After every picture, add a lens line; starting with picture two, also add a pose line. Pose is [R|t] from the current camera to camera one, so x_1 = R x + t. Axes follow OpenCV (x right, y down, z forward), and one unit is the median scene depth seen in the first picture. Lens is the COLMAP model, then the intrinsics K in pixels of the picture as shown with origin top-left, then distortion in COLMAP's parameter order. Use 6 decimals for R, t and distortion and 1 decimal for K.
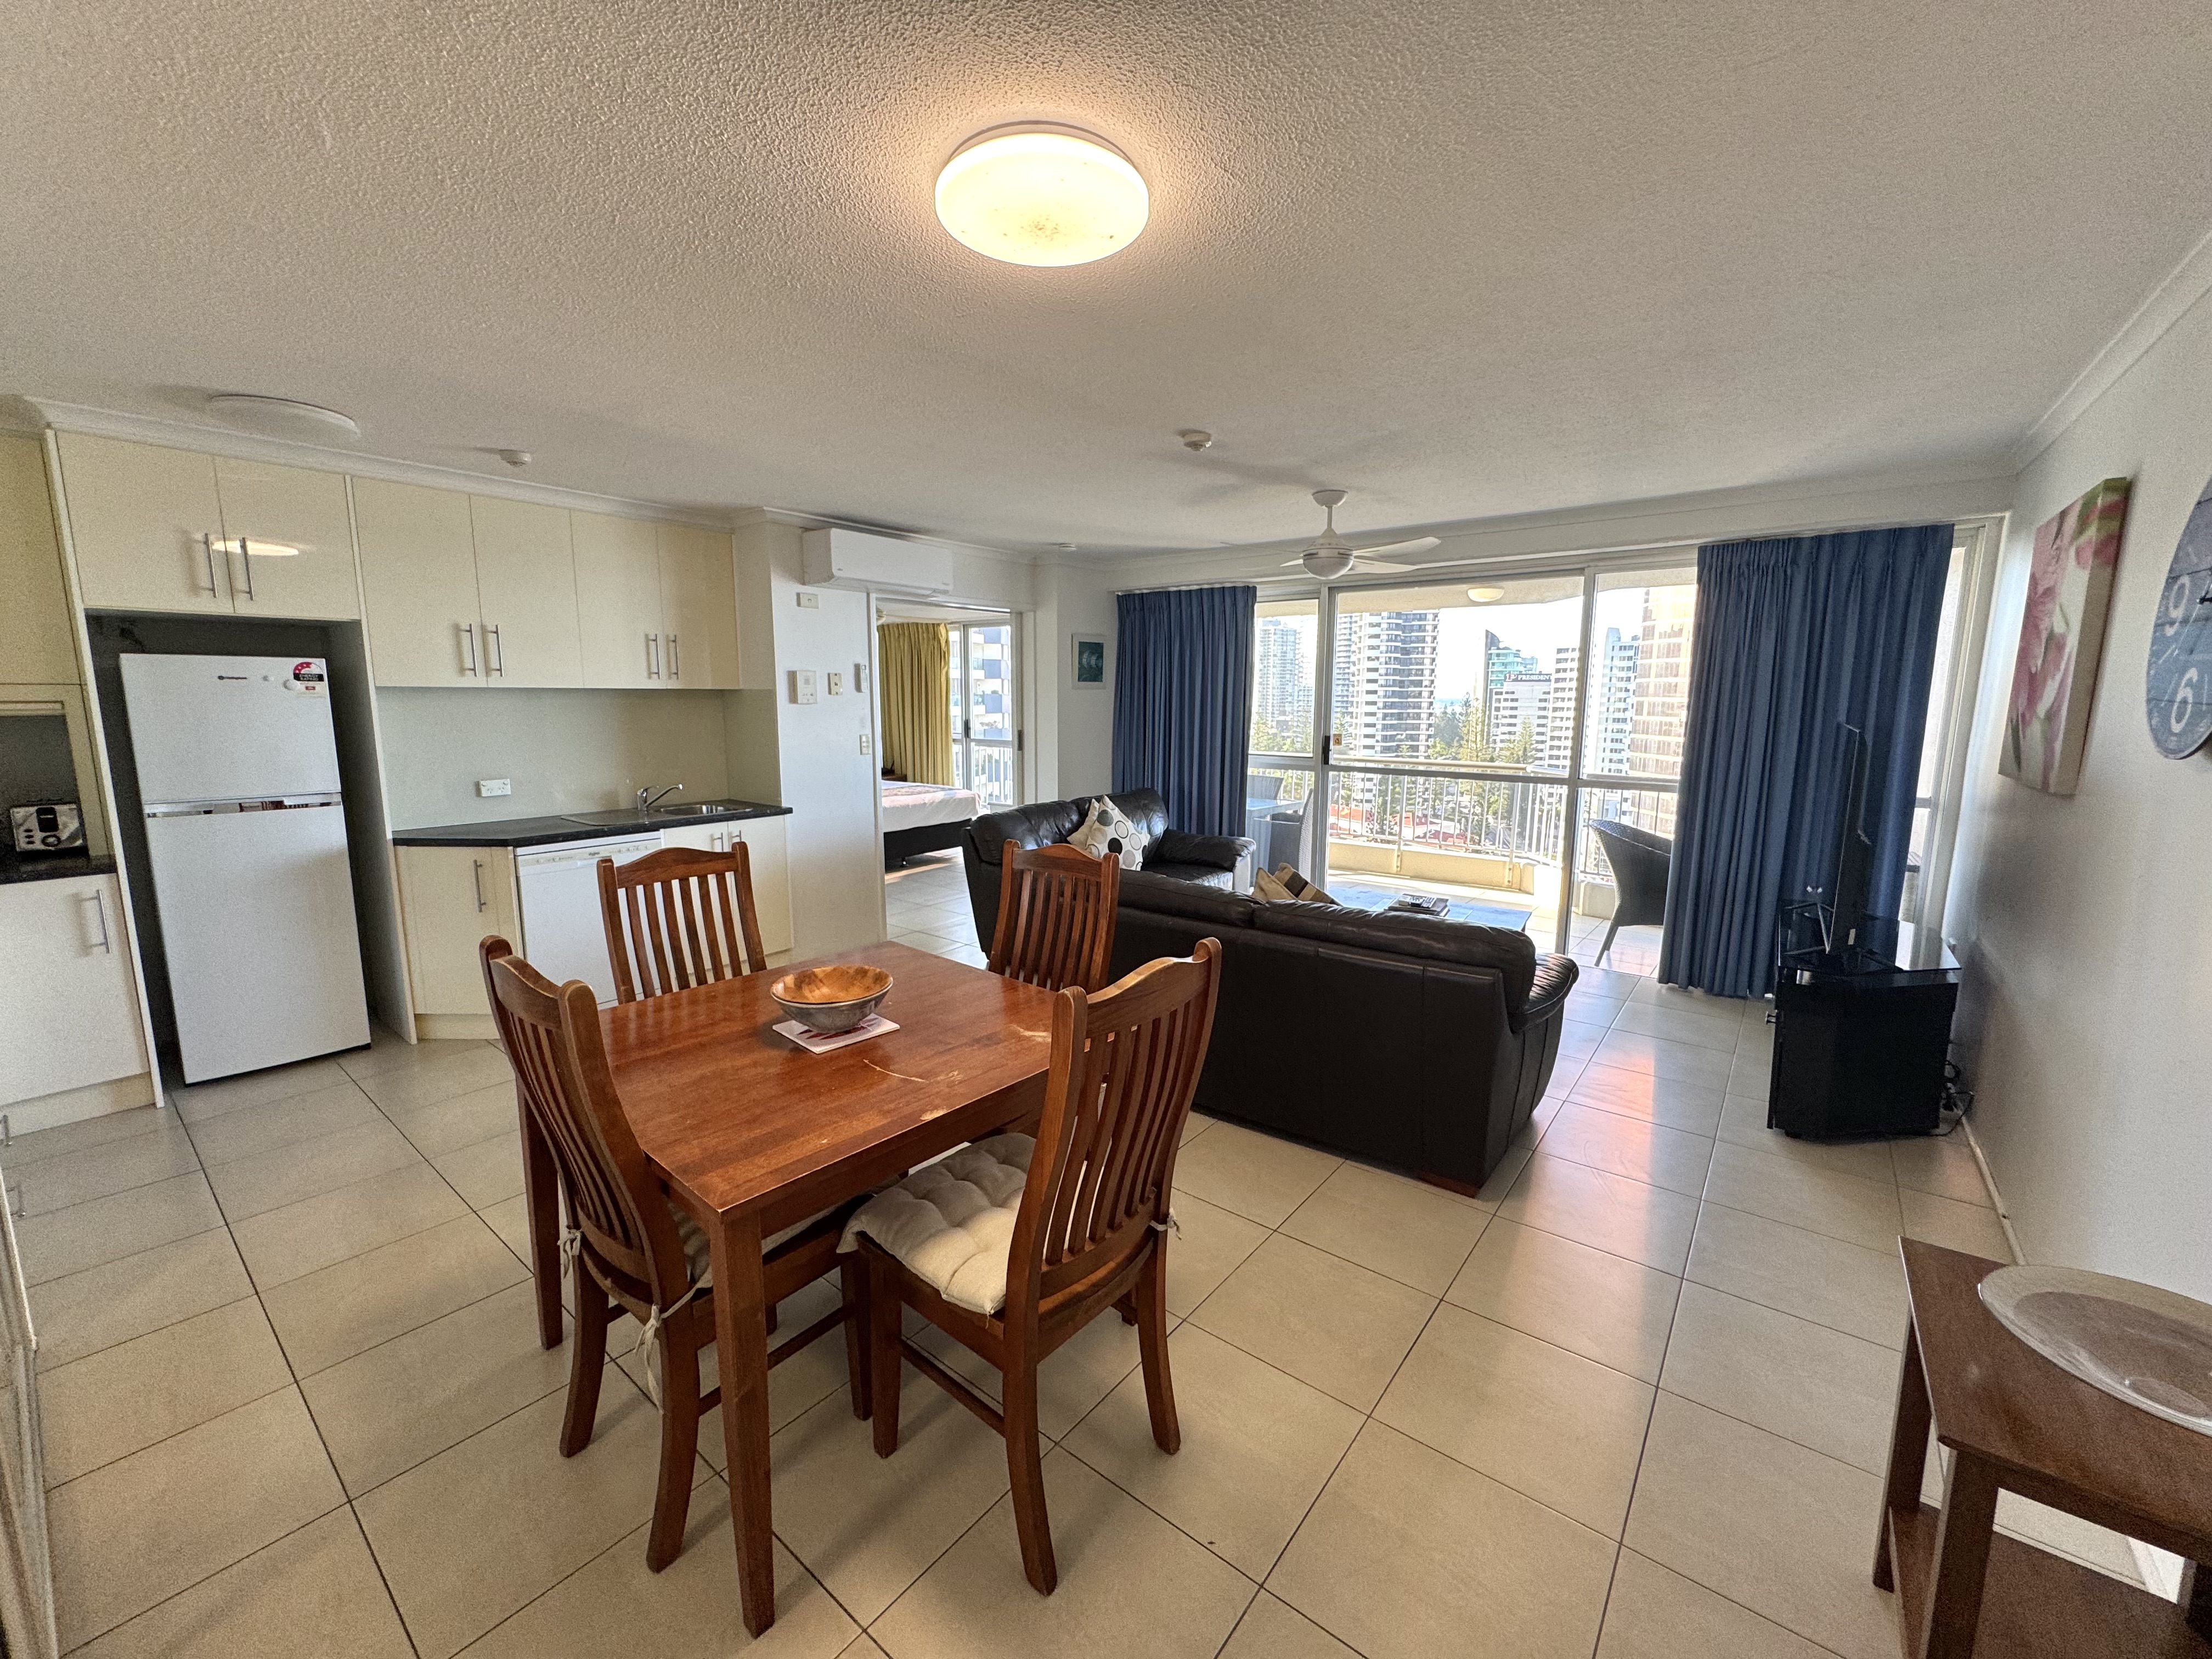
lens RADIAL K [[881.3, 0, 1106.0], [0, 881.3, 829.5], [0, 0, 1]] dist [-0.001217, -0.000102]
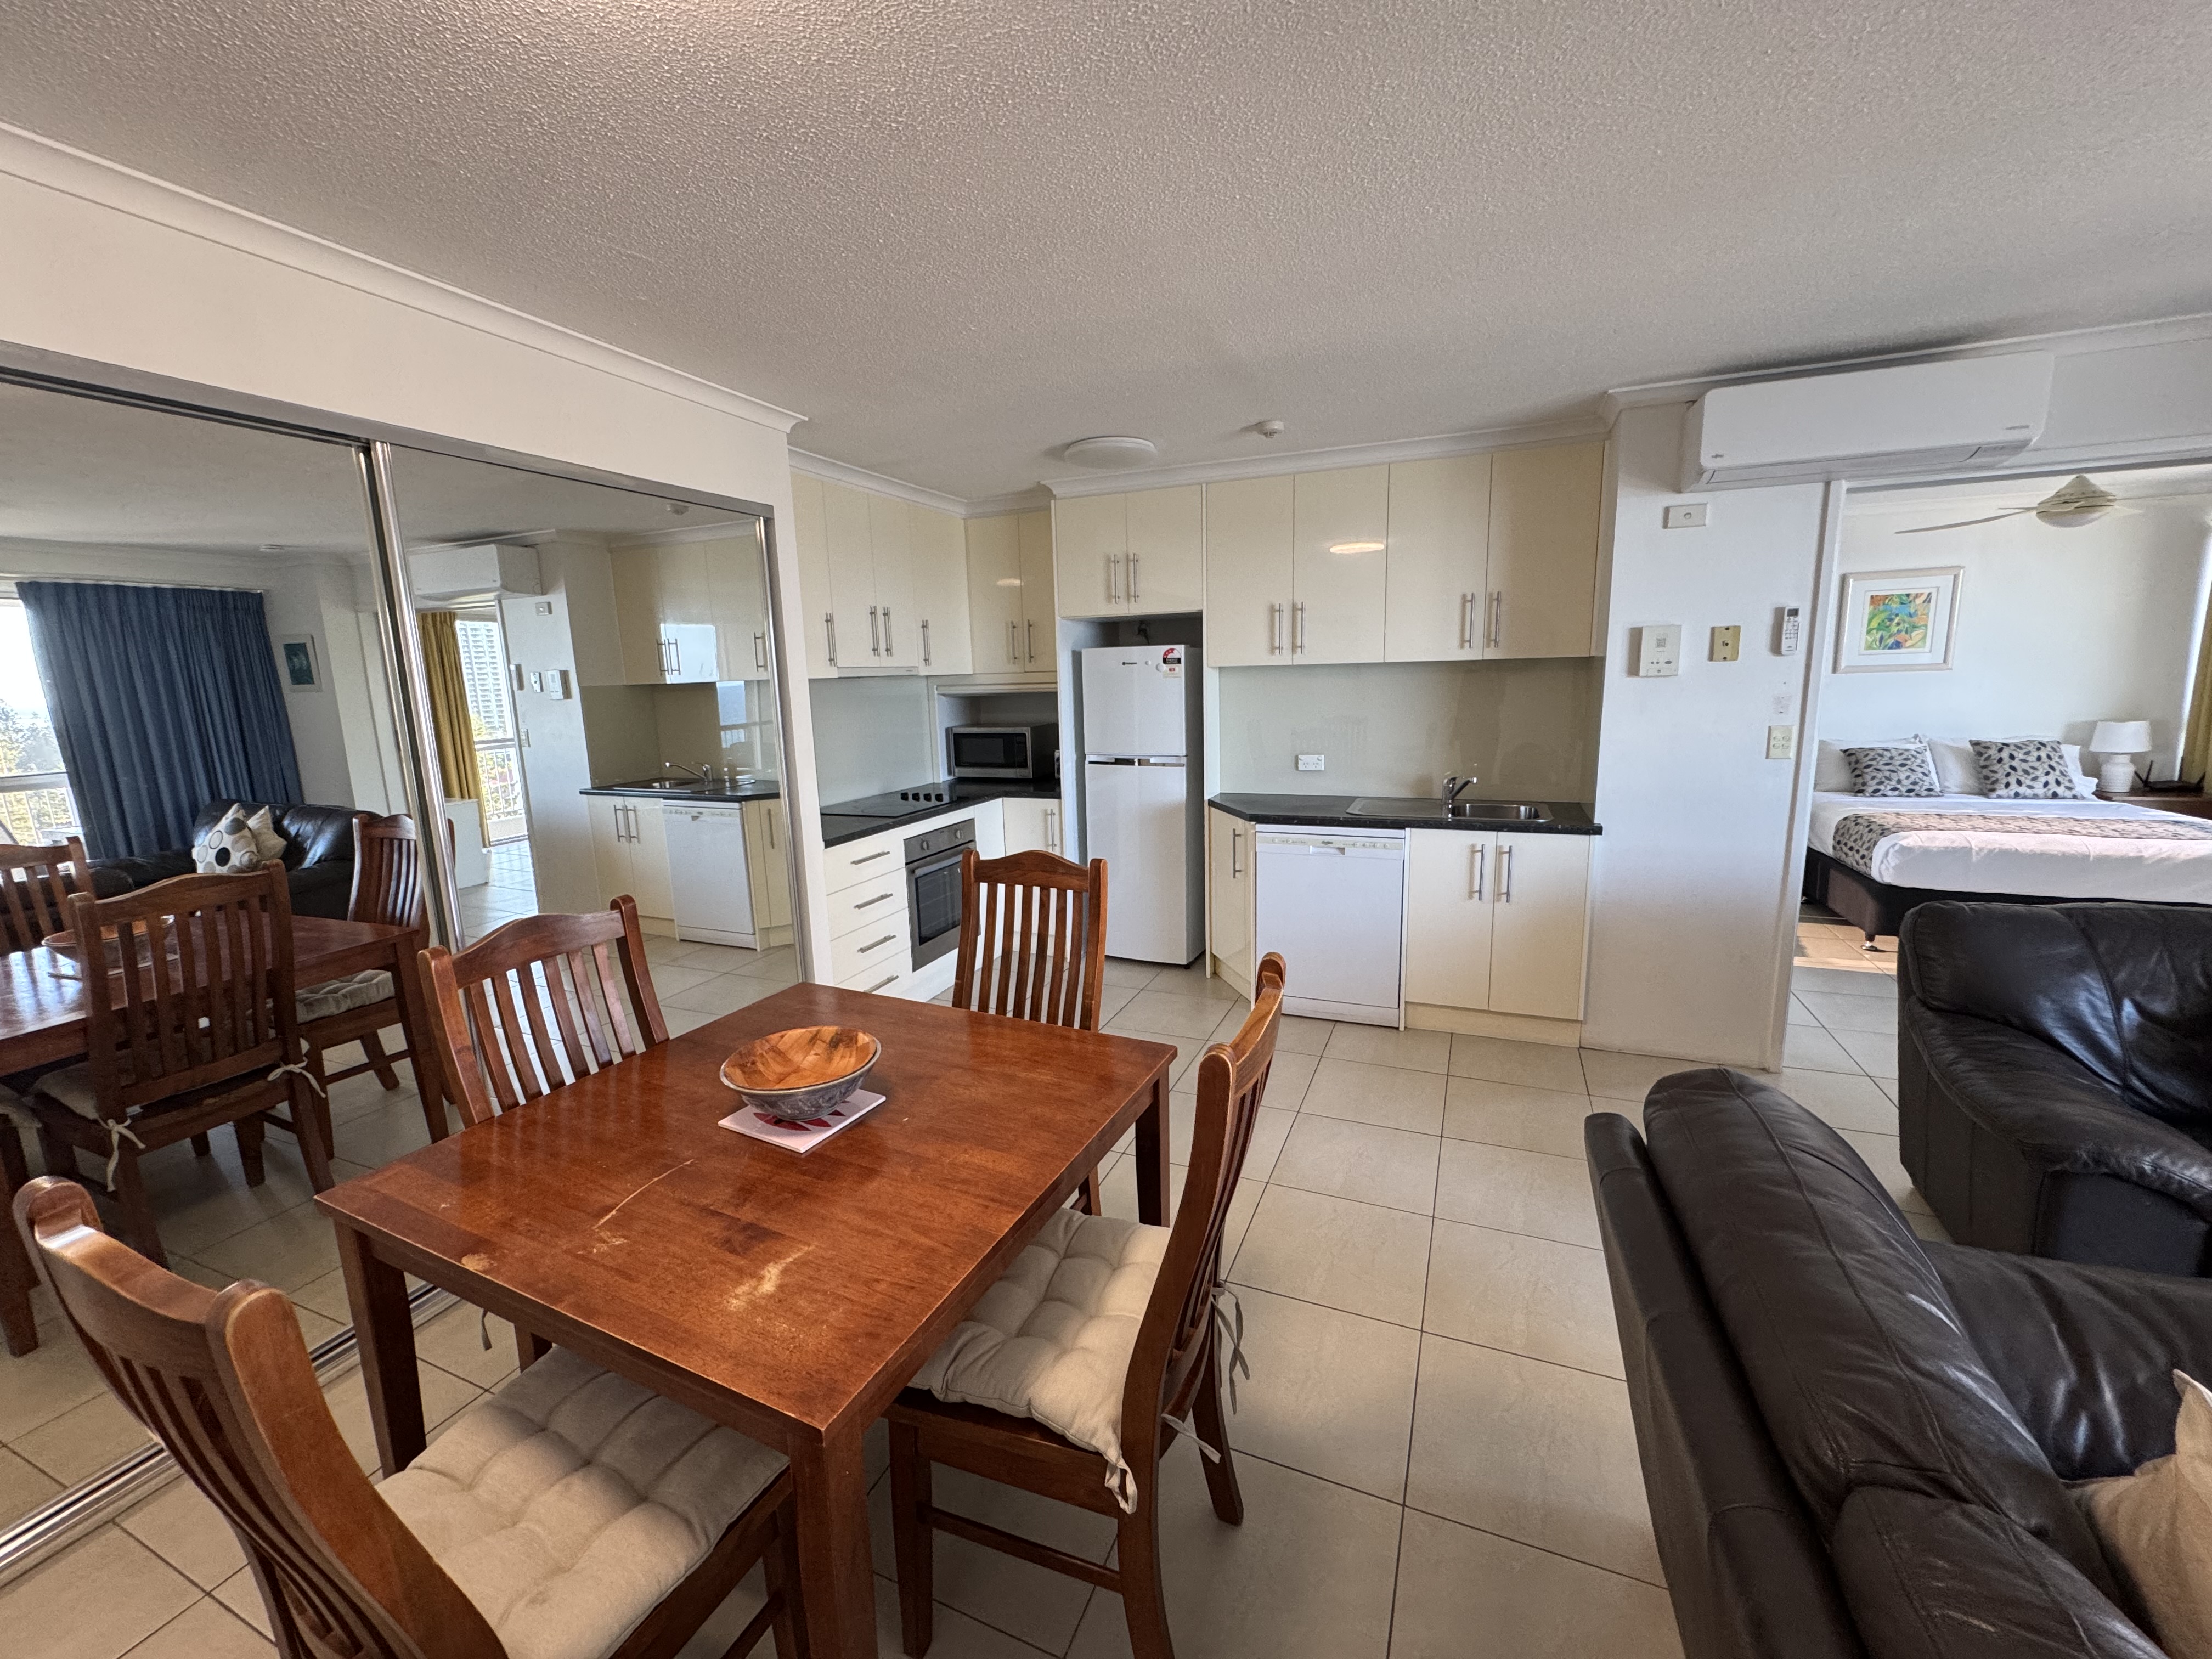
lens RADIAL K [[881.3, 0, 1106.0], [0, 881.3, 829.5], [0, 0, 1]] dist [-0.001217, -0.000102]
pose [[0.267297, 0.159732, -0.950283, 0.250484], [-0.119169, 0.984075, 0.131892, -0.084228], [0.956217, 0.077989, 0.282076, 0.531482]]
